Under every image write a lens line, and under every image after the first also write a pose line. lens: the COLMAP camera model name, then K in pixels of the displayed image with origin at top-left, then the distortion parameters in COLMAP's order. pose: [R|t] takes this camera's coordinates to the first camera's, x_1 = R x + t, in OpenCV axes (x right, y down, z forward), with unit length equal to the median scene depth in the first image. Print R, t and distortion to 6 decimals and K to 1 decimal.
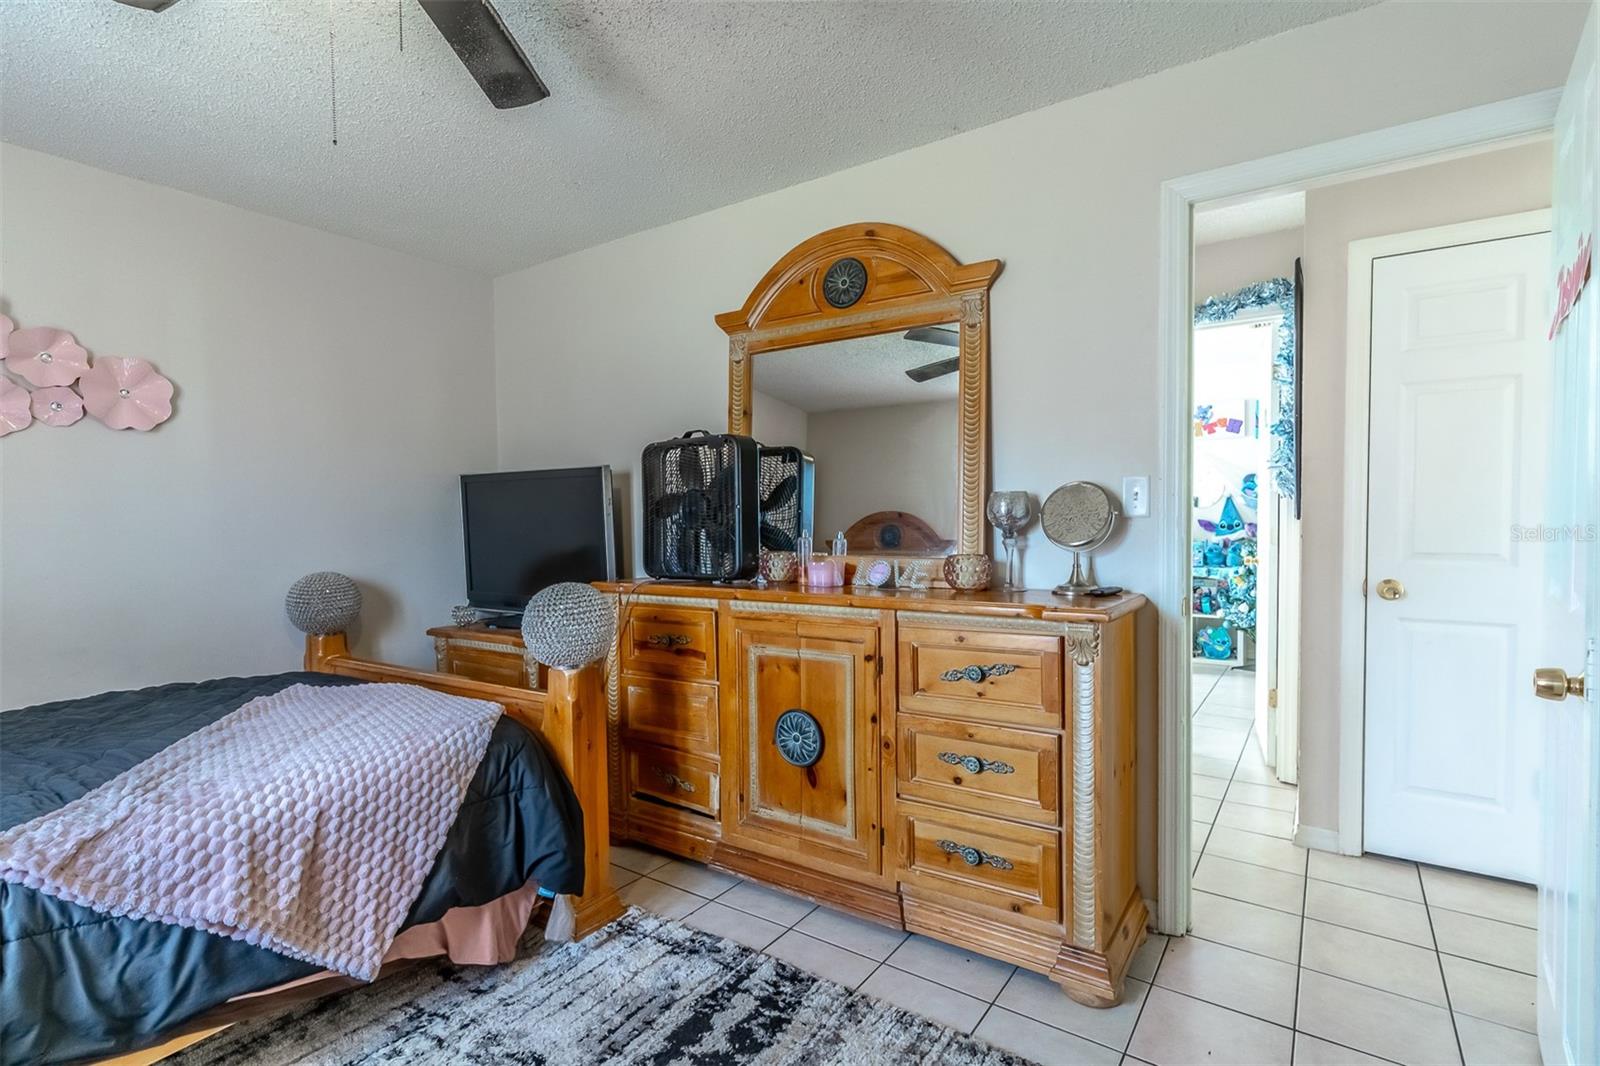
lens RADIAL K [[767.3, 0, 805.3], [0, 767.3, 535.6], [0, 0, 1]] dist [0.006409, -0.002691]
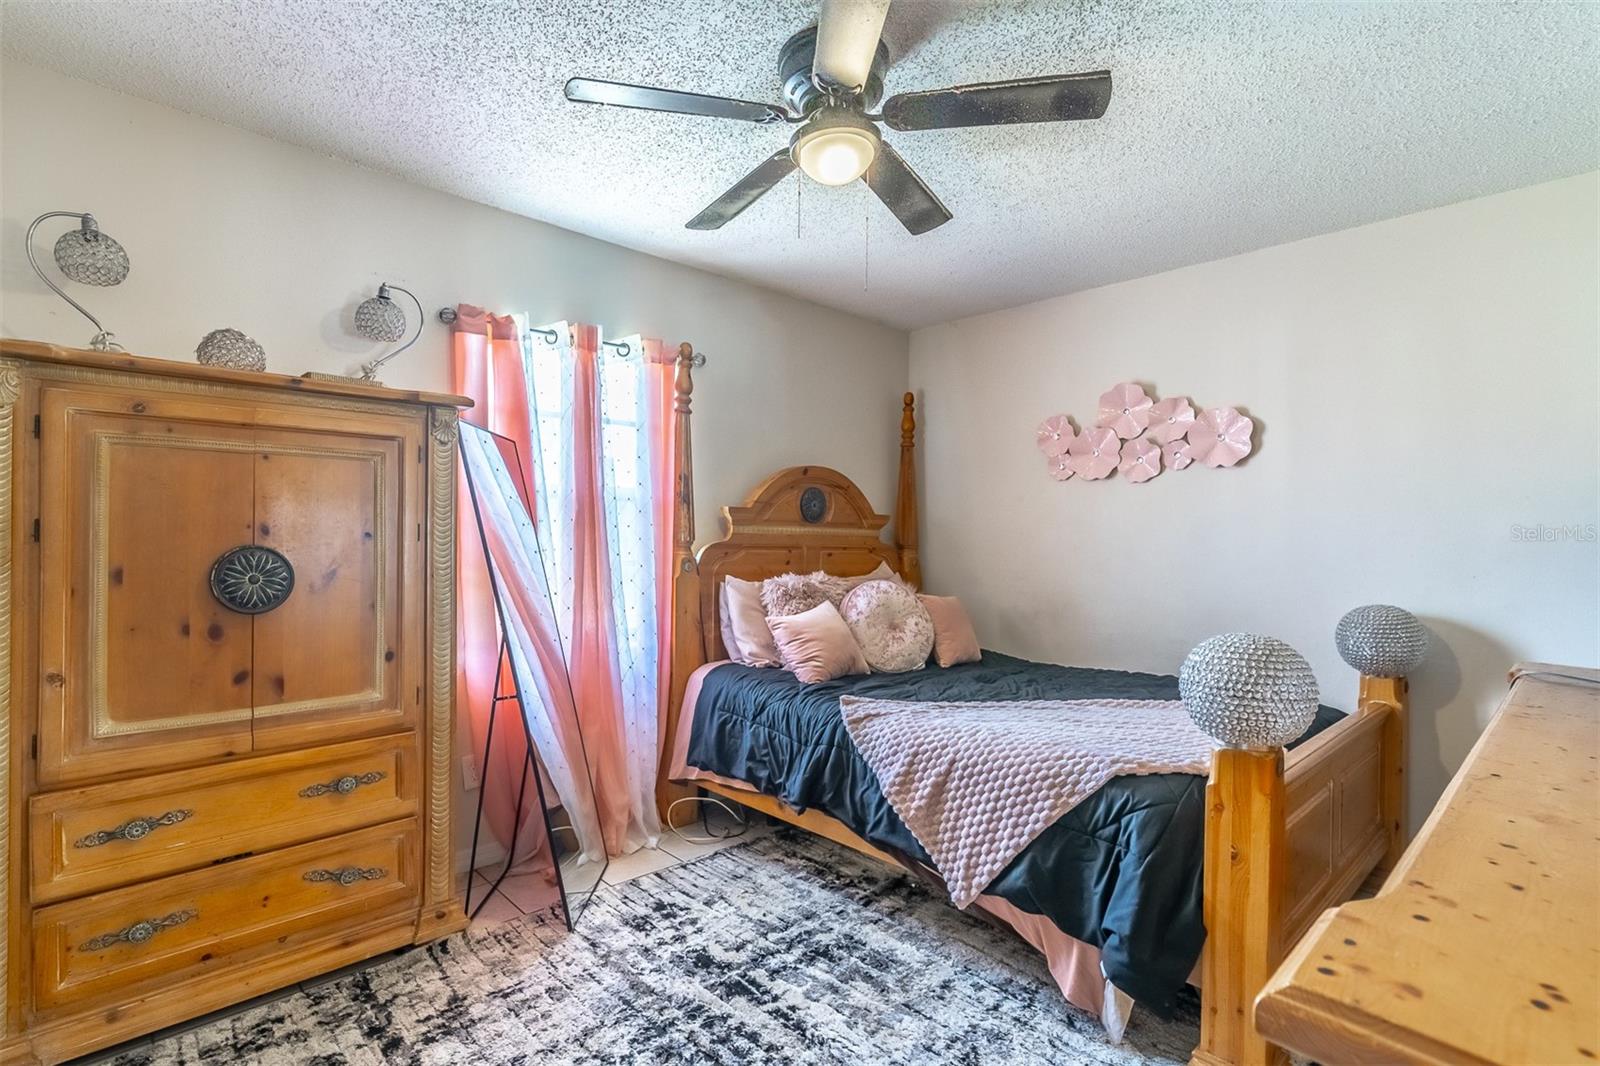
lens RADIAL K [[767.3, 0, 799.0], [0, 767.3, 535.1], [0, 0, 1]] dist [0.006409, -0.002691]
pose [[-0.221738, 0.008778, -0.975067, 0.486361], [-0.033895, 0.999286, 0.016704, -0.030484], [0.974517, 0.036754, -0.221282, 0.678338]]
